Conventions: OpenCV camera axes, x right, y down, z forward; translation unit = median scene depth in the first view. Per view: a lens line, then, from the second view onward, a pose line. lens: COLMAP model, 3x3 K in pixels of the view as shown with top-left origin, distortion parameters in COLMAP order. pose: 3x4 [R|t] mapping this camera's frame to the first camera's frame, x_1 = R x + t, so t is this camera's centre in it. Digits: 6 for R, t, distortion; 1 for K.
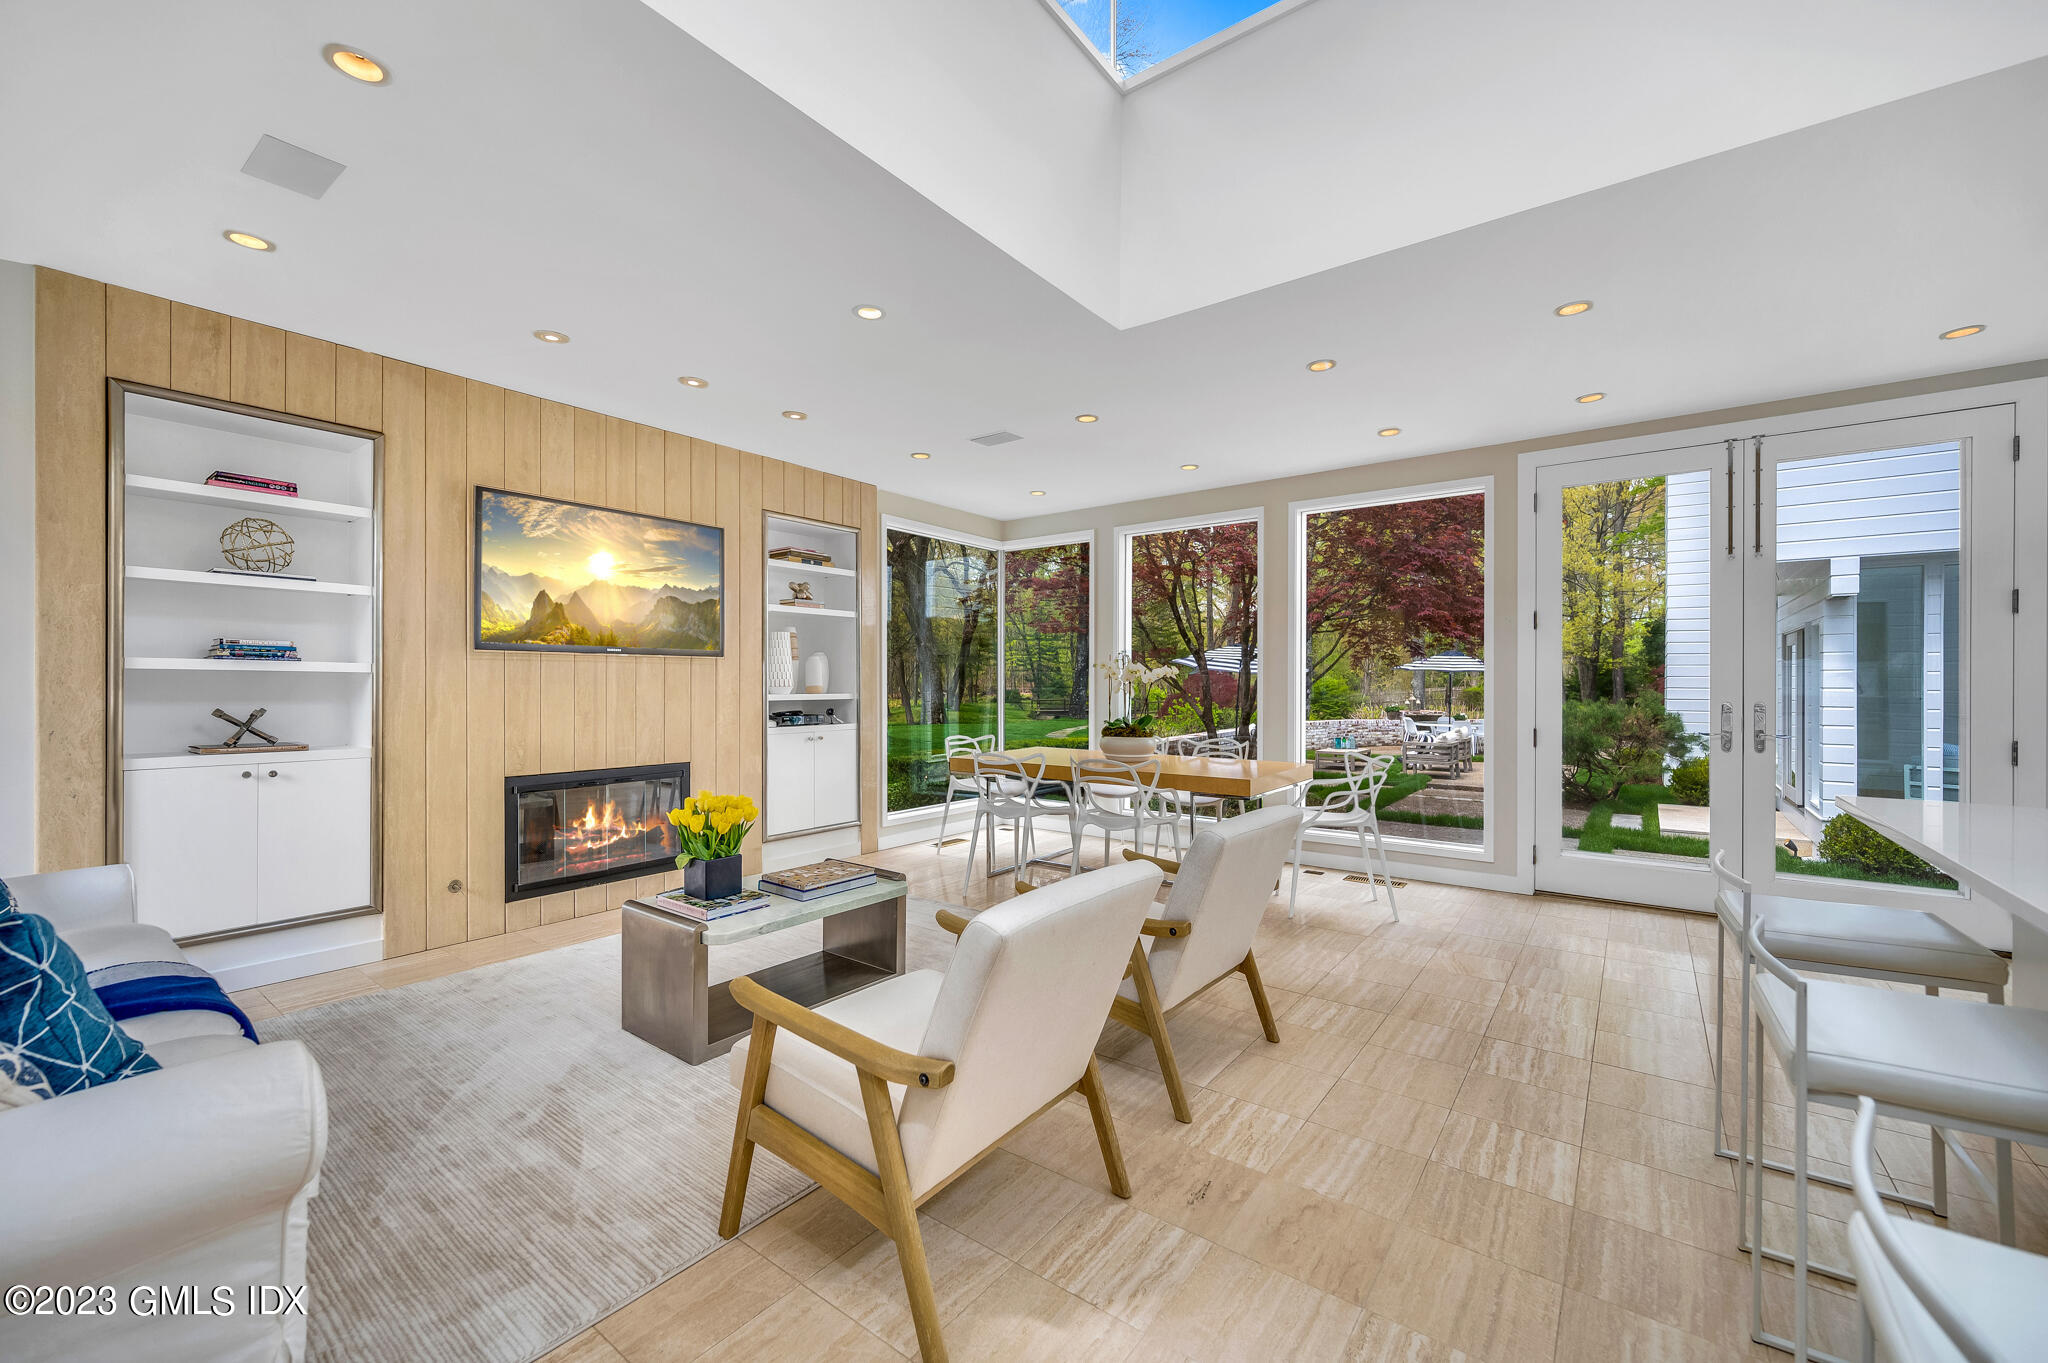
lens RADIAL K [[813.2, 0, 1025.5], [0, 813.2, 690.3], [0, 0, 1]] dist [-0.000827, -0.000001]
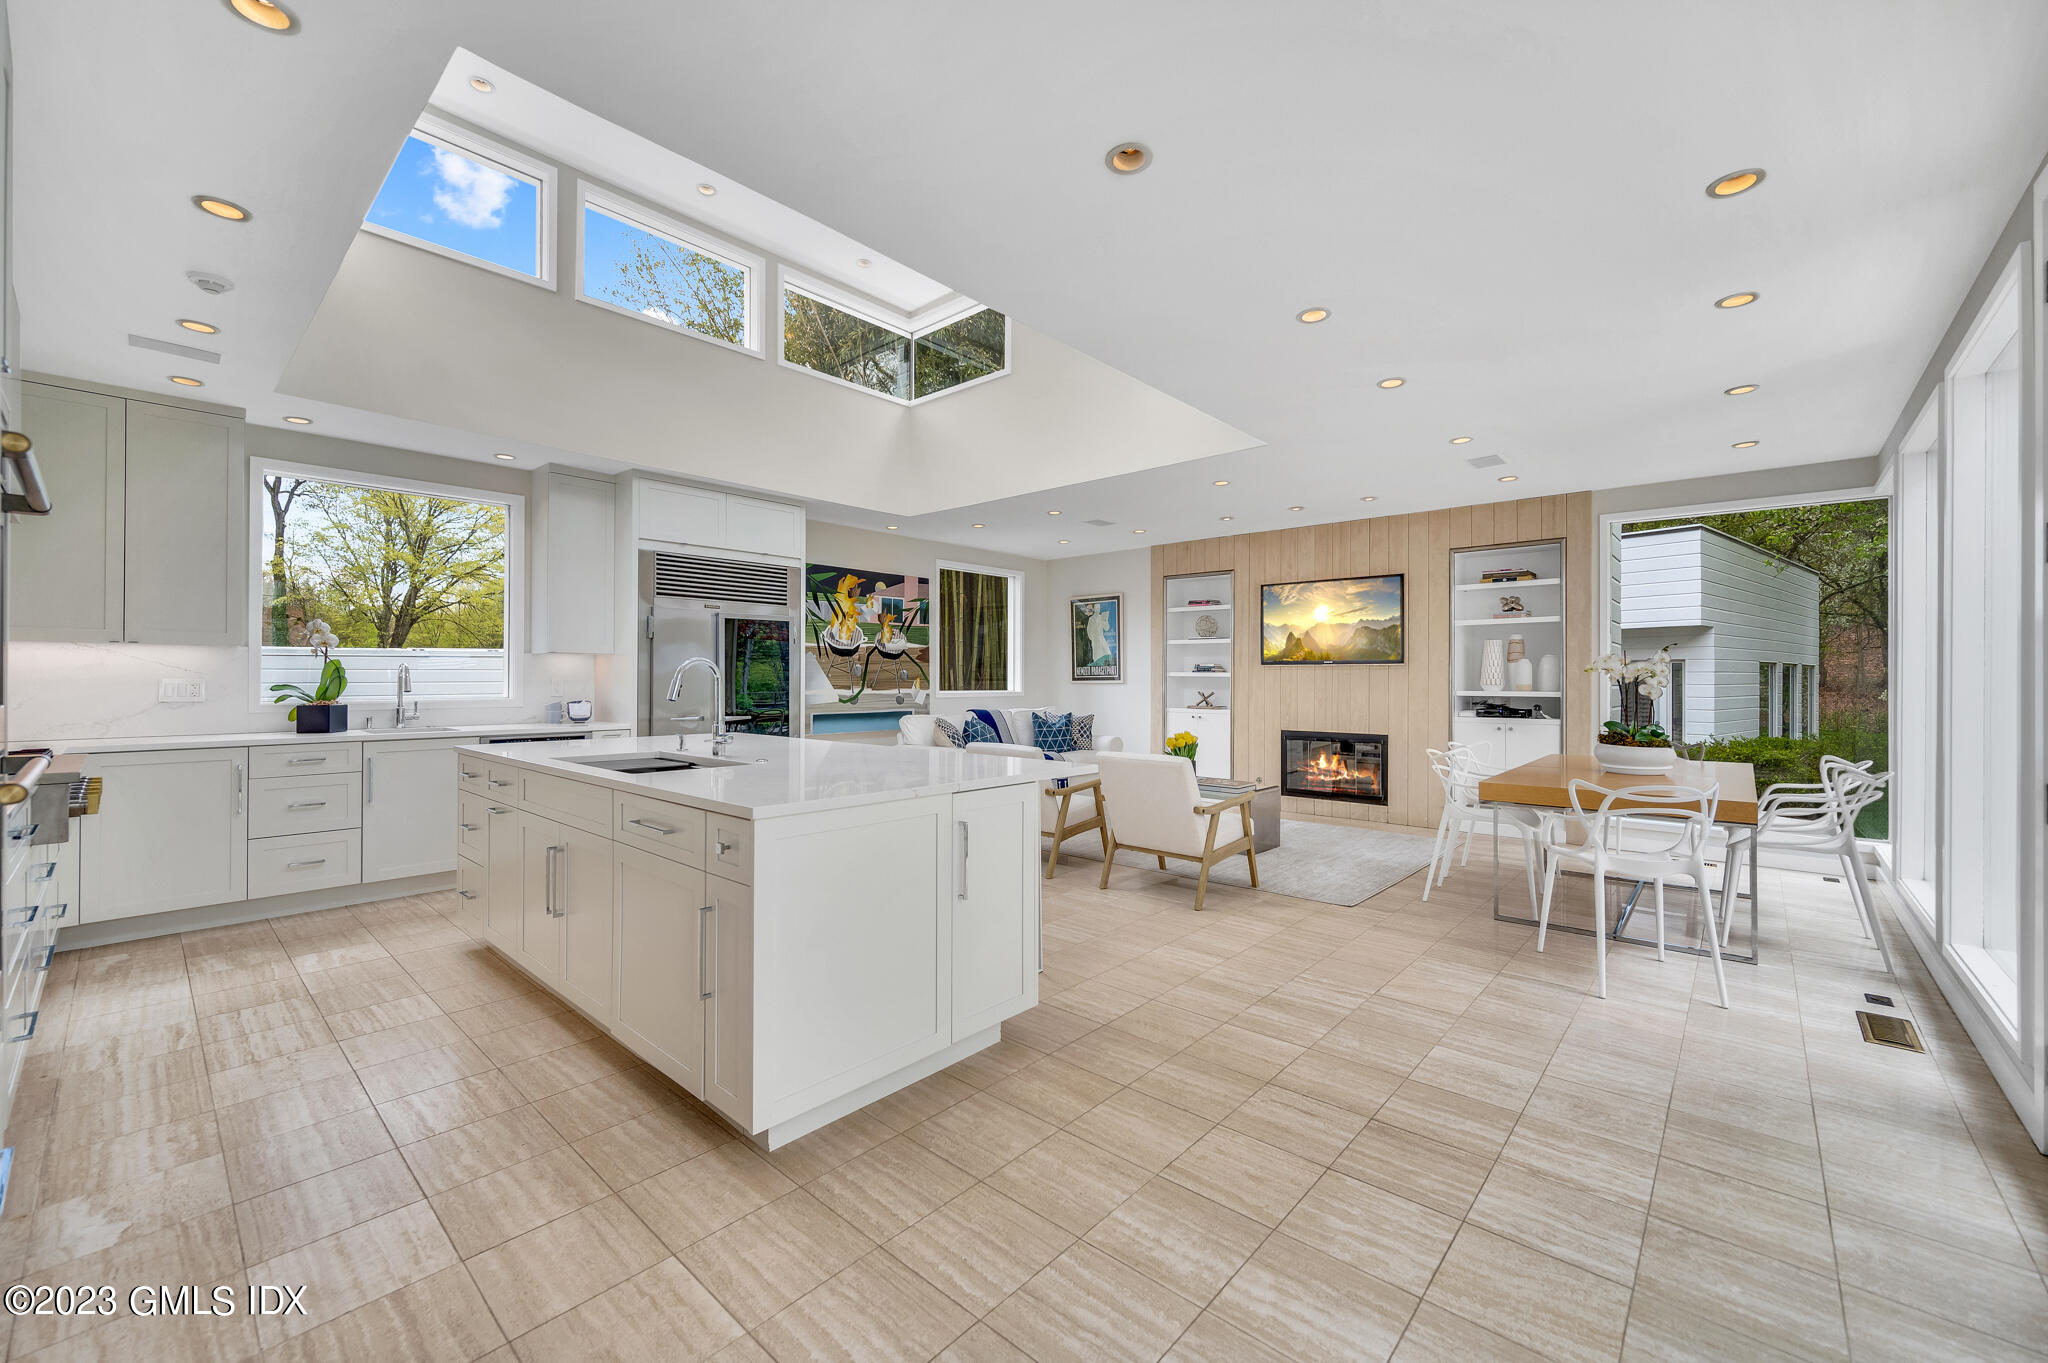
lens RADIAL K [[813.2, 0, 1025.7], [0, 813.2, 675.8], [0, 0, 1]] dist [-0.000827, -0.000001]
pose [[-0.074317, -0.006293, -0.997215, 1.214166], [-0.012321, 0.999910, -0.005392, -0.005849], [0.997159, 0.011886, -0.074388, 0.500396]]
